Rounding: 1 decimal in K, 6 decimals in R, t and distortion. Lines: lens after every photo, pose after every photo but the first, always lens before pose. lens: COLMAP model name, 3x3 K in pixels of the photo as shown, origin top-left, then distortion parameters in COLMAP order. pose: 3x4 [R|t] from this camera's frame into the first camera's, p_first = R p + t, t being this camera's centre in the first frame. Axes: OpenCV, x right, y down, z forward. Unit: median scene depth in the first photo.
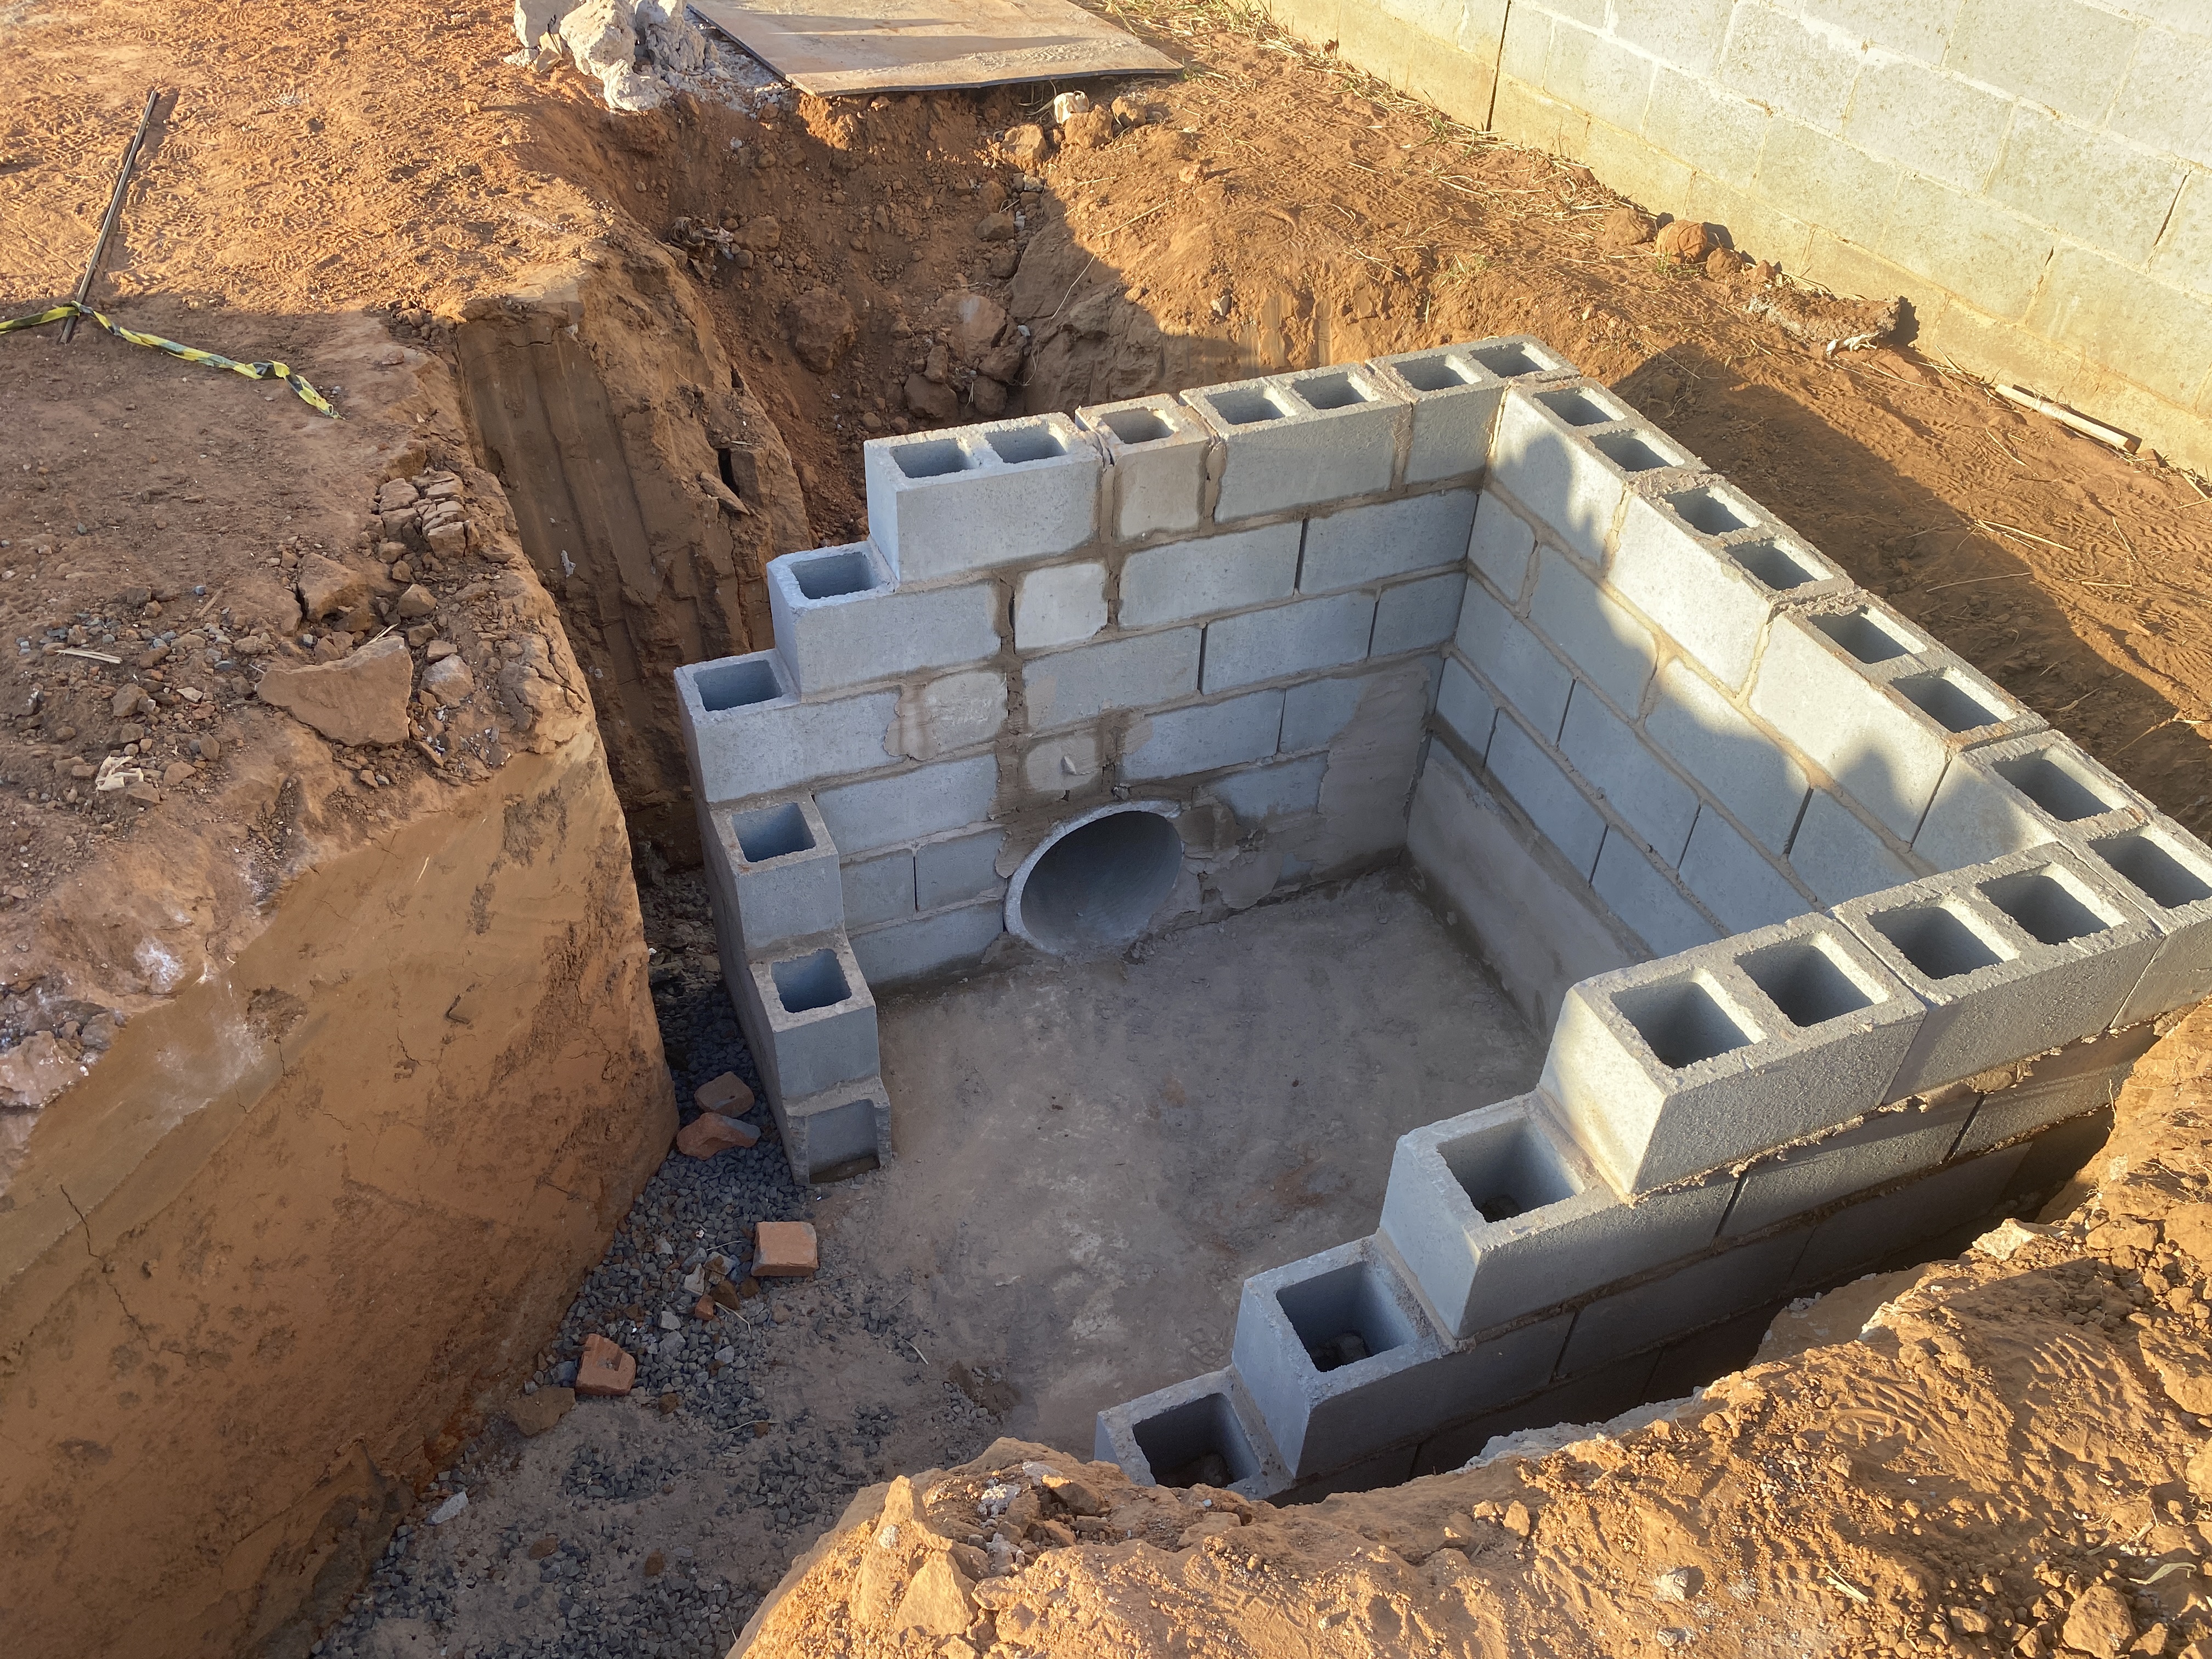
lens RADIAL K [[1658.9, 0, 1106.0], [0, 1658.9, 829.5], [0, 0, 1]] dist [-0.001341, -0.002018]
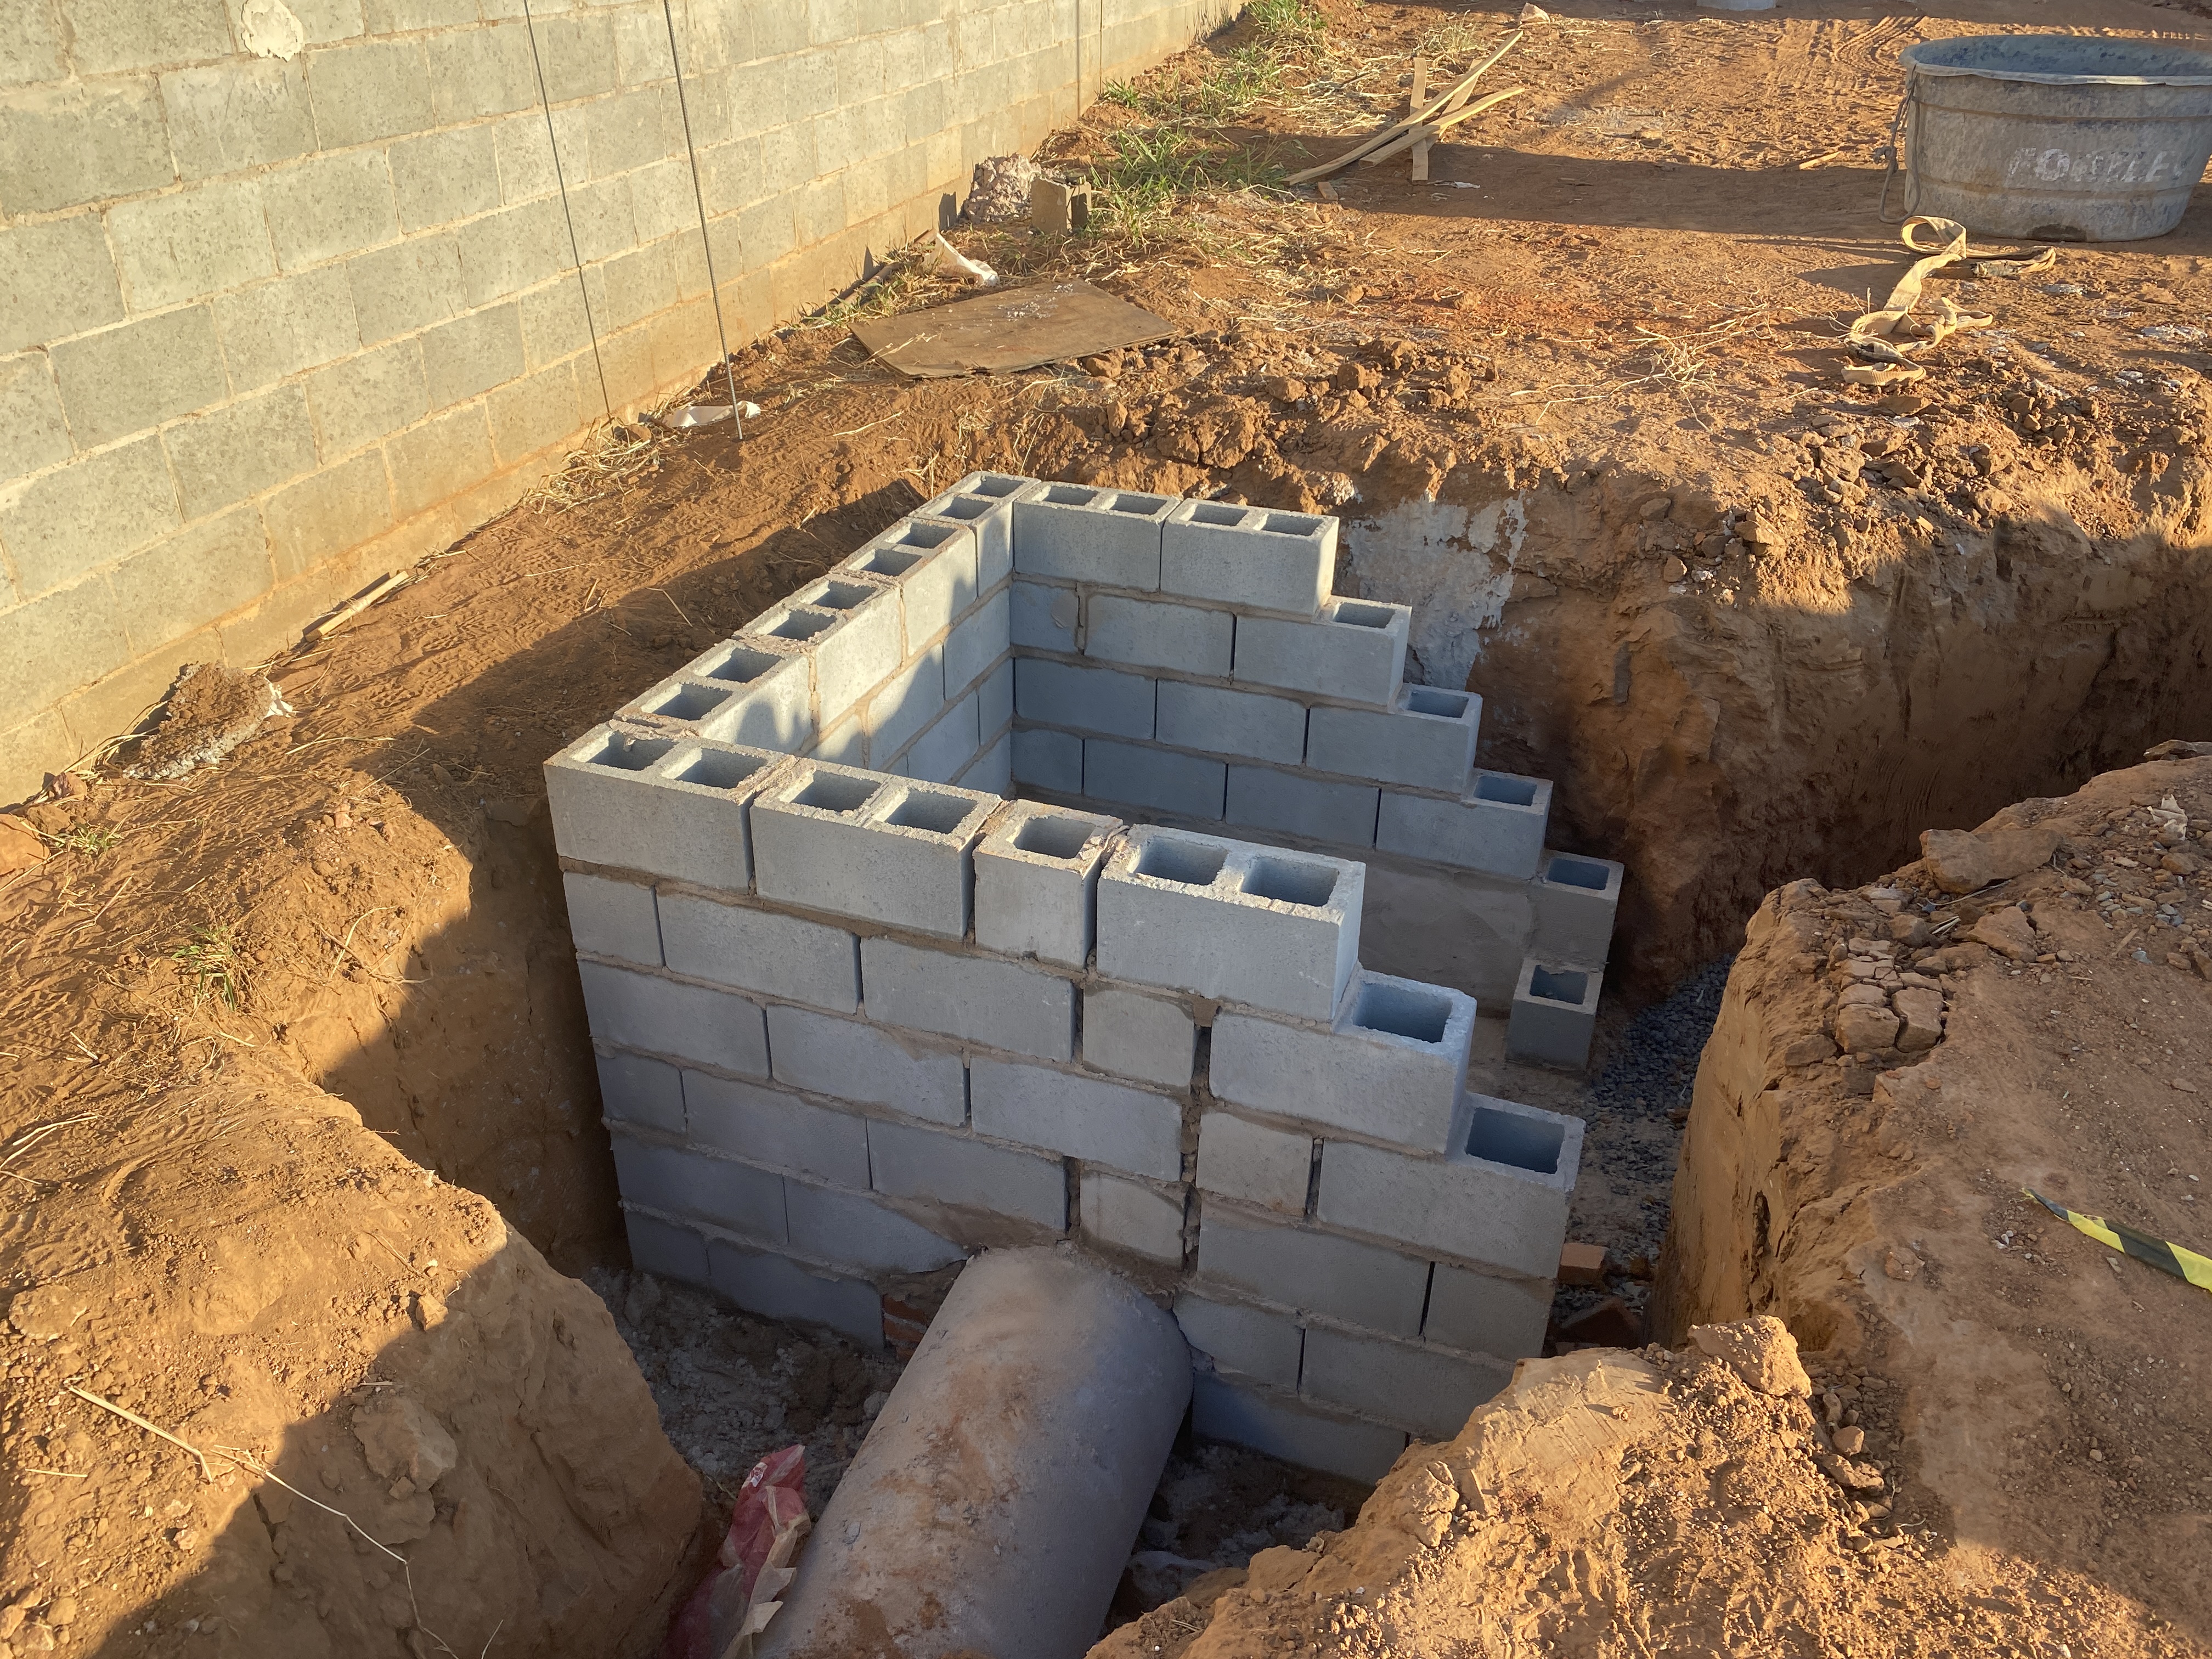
lens RADIAL K [[1658.9, 0, 1106.0], [0, 1658.9, 829.5], [0, 0, 1]] dist [-0.001341, -0.002018]
pose [[-0.729191, -0.378404, 0.570167, -0.482593], [0.426879, 0.399675, 0.811193, -0.914769], [-0.534840, 0.834907, -0.129907, 1.060460]]
